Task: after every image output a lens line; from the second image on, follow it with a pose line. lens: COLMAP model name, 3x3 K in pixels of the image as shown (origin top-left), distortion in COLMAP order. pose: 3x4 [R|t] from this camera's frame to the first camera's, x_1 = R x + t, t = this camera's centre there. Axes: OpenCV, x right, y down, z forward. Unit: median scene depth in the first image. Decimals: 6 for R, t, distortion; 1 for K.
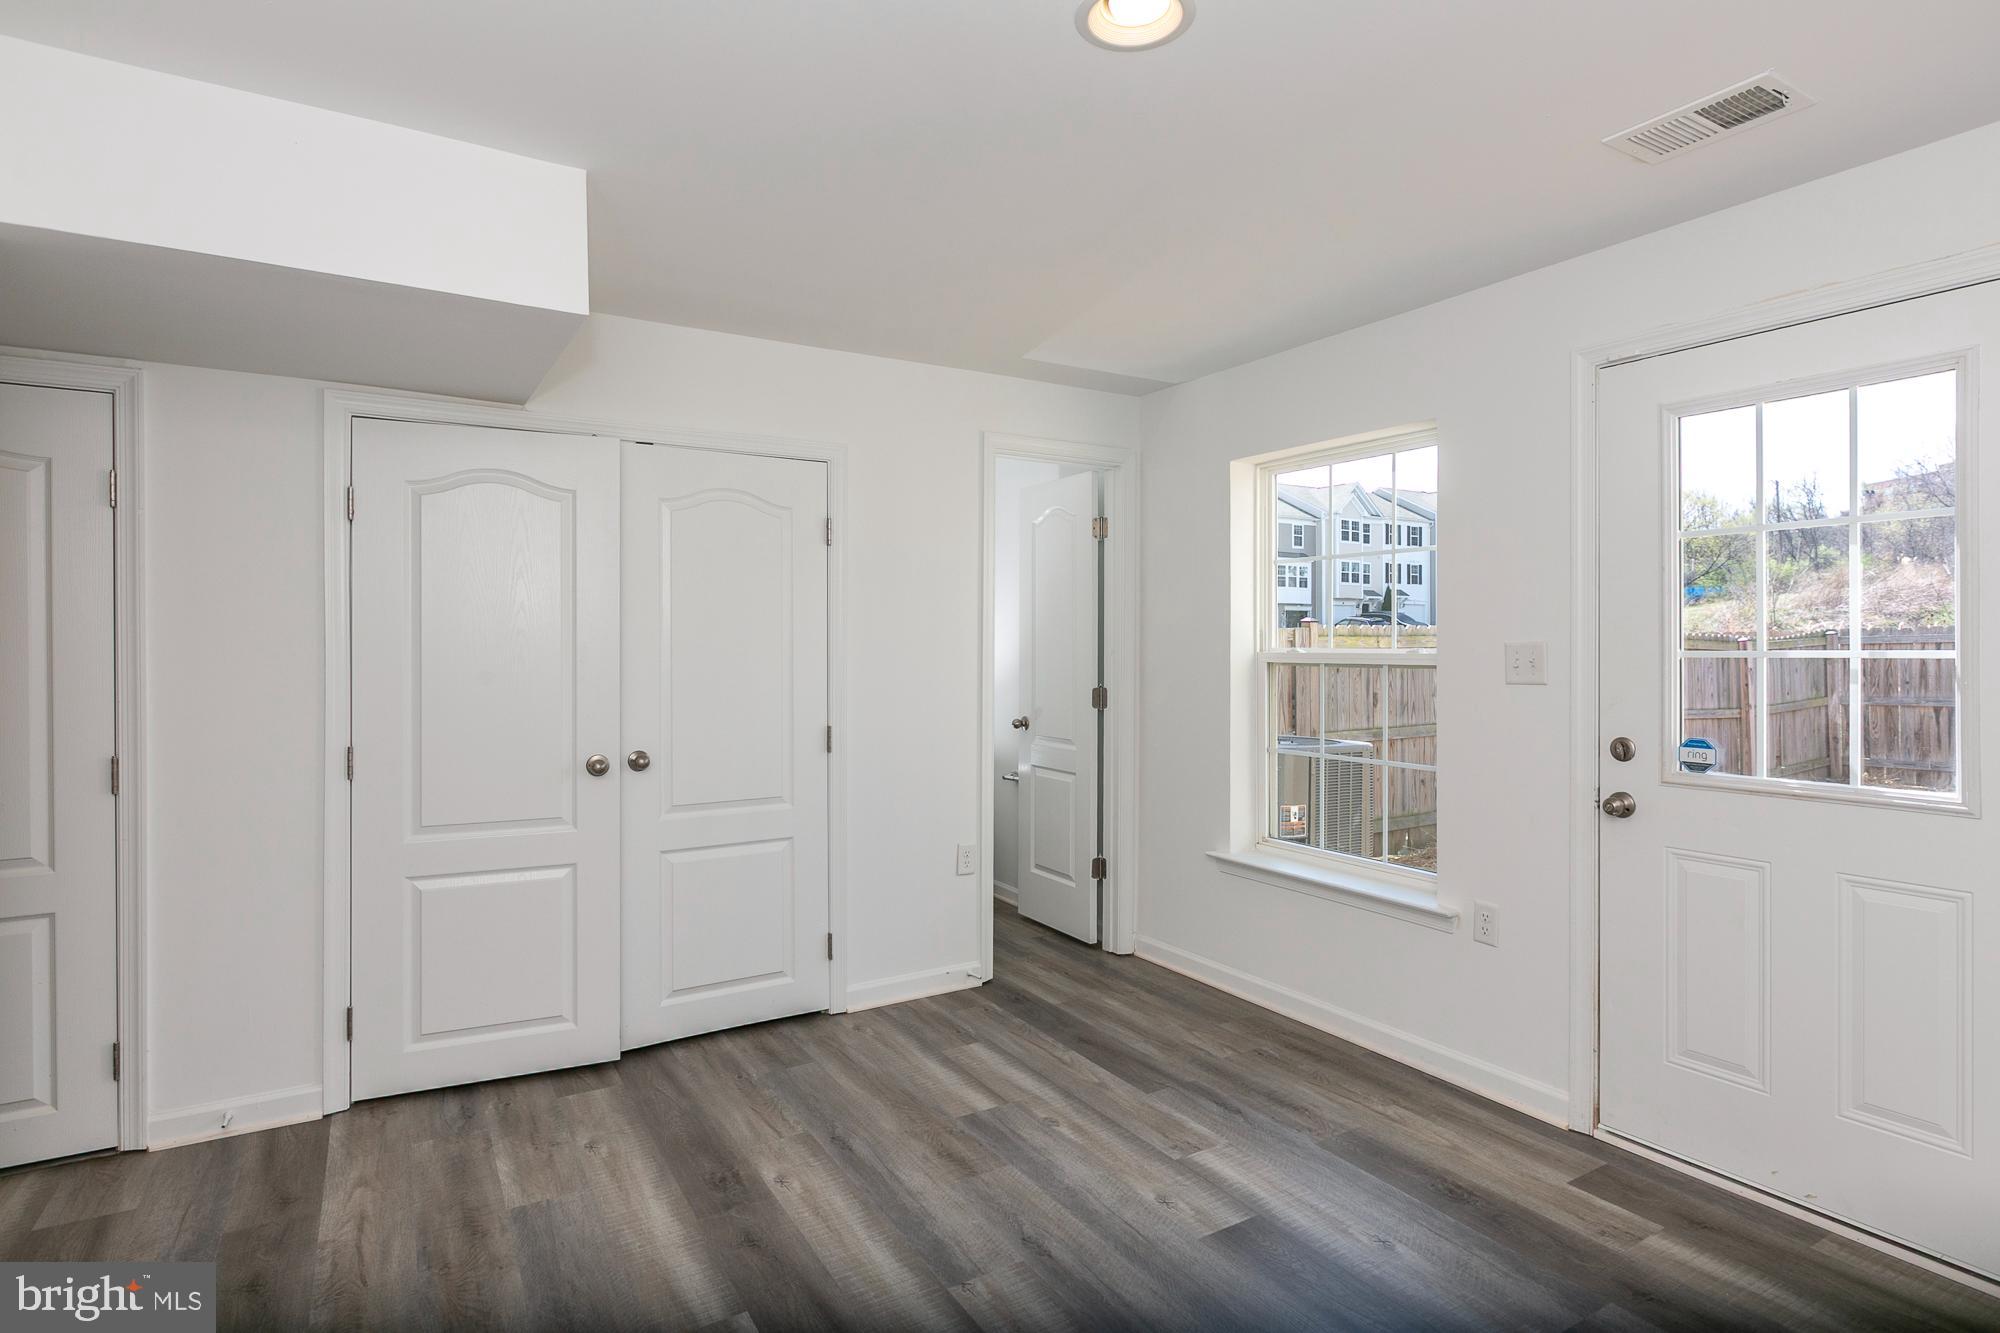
lens RADIAL K [[1046.9, 0, 1060.2], [0, 1046.9, 642.4], [0, 0, 1]] dist [-0.006812, -0.003270]
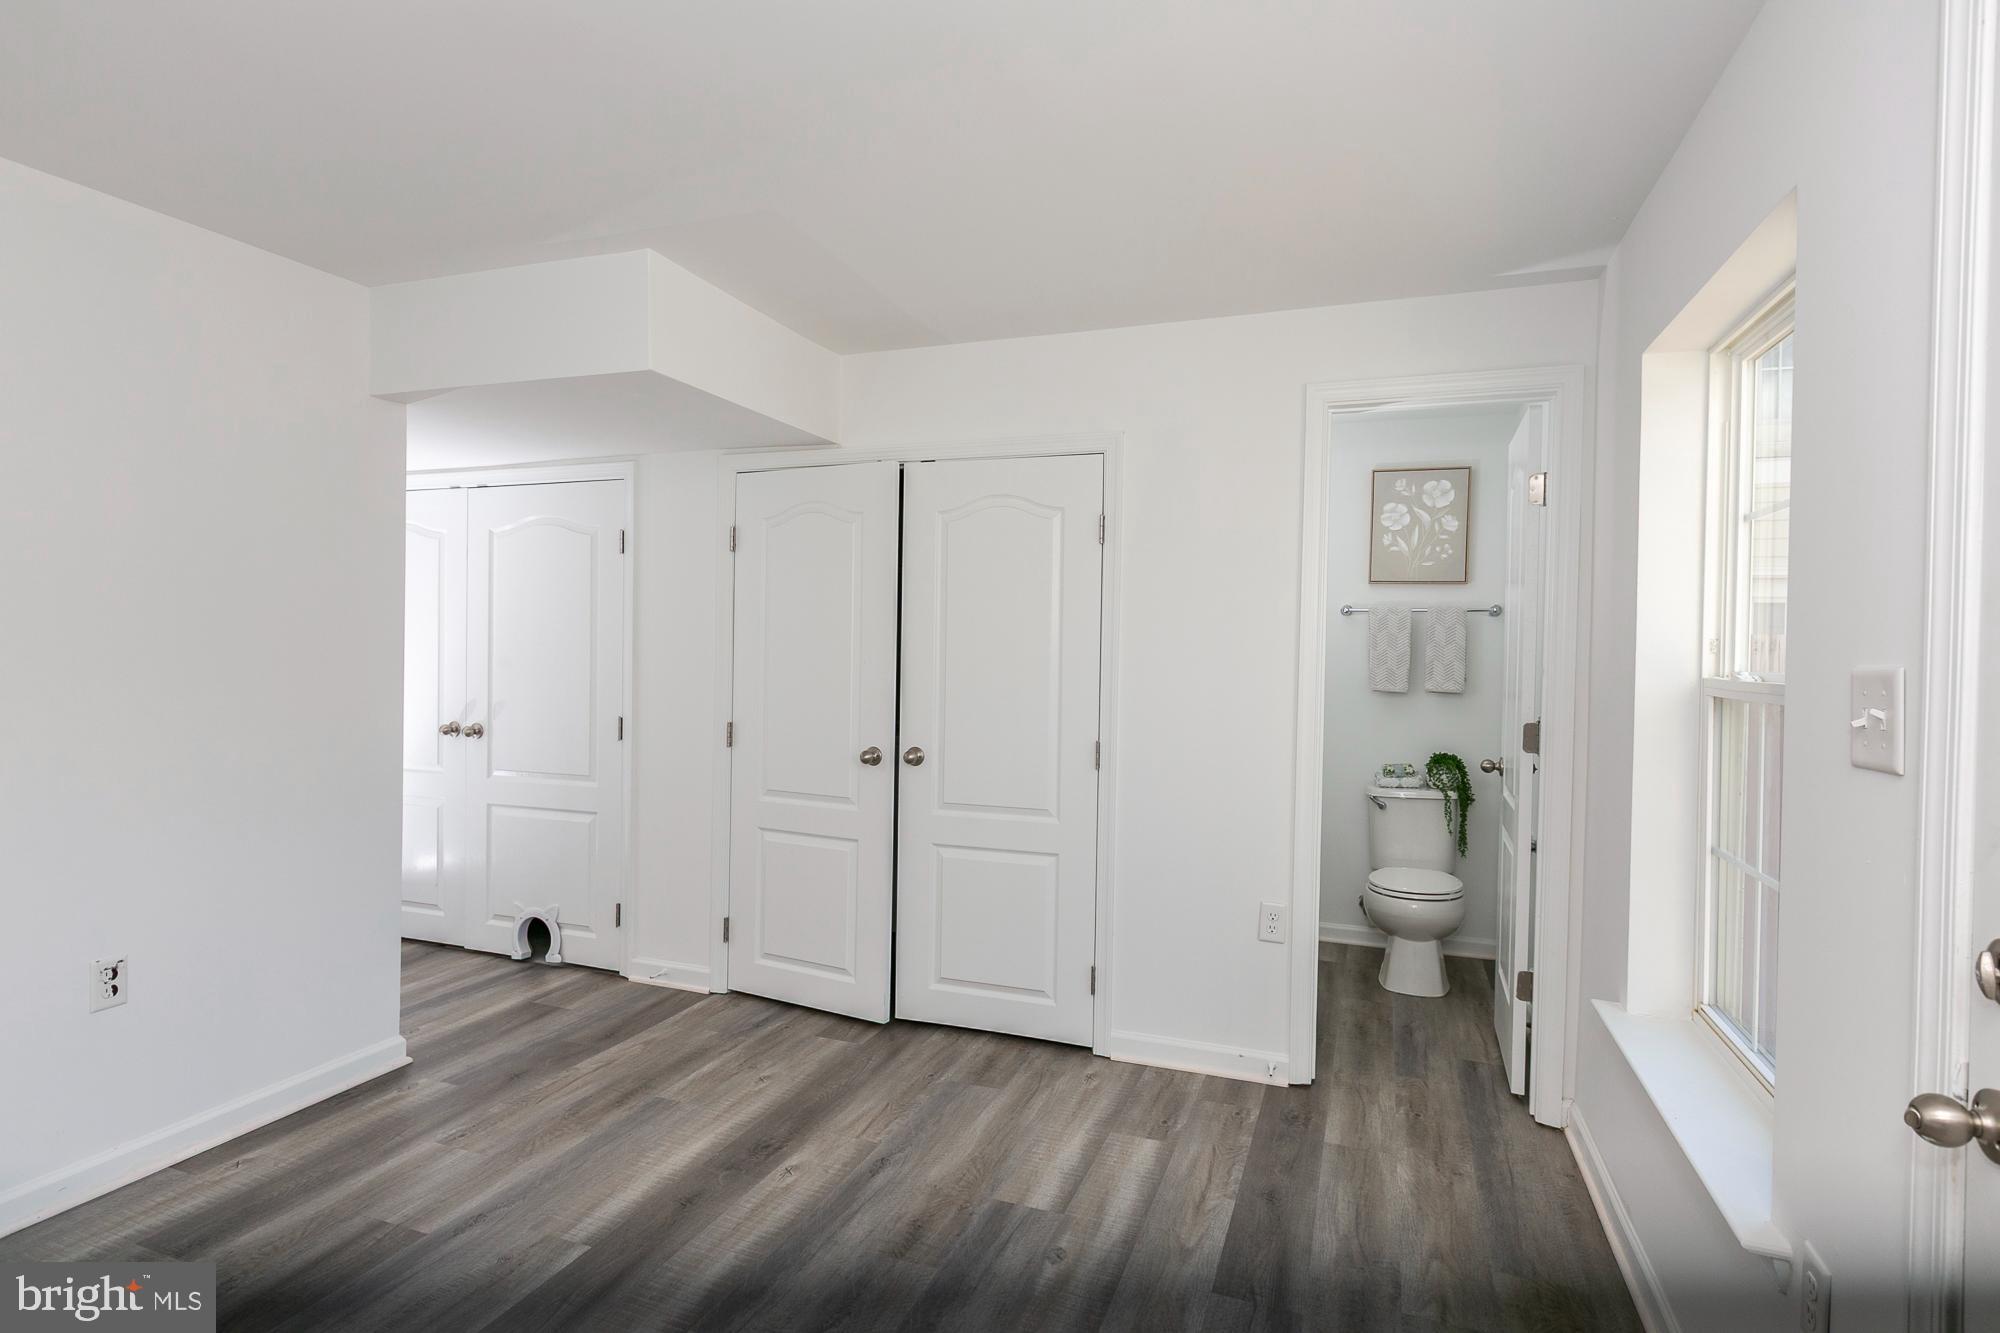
lens RADIAL K [[1046.9, 0, 965.6], [0, 1046.9, 658.8], [0, 0, 1]] dist [-0.006812, -0.003270]
pose [[0.588602, 0.025622, -0.808017, 0.511443], [-0.017814, 0.999666, 0.018723, -0.008823], [0.808227, 0.003374, 0.588862, 0.414516]]
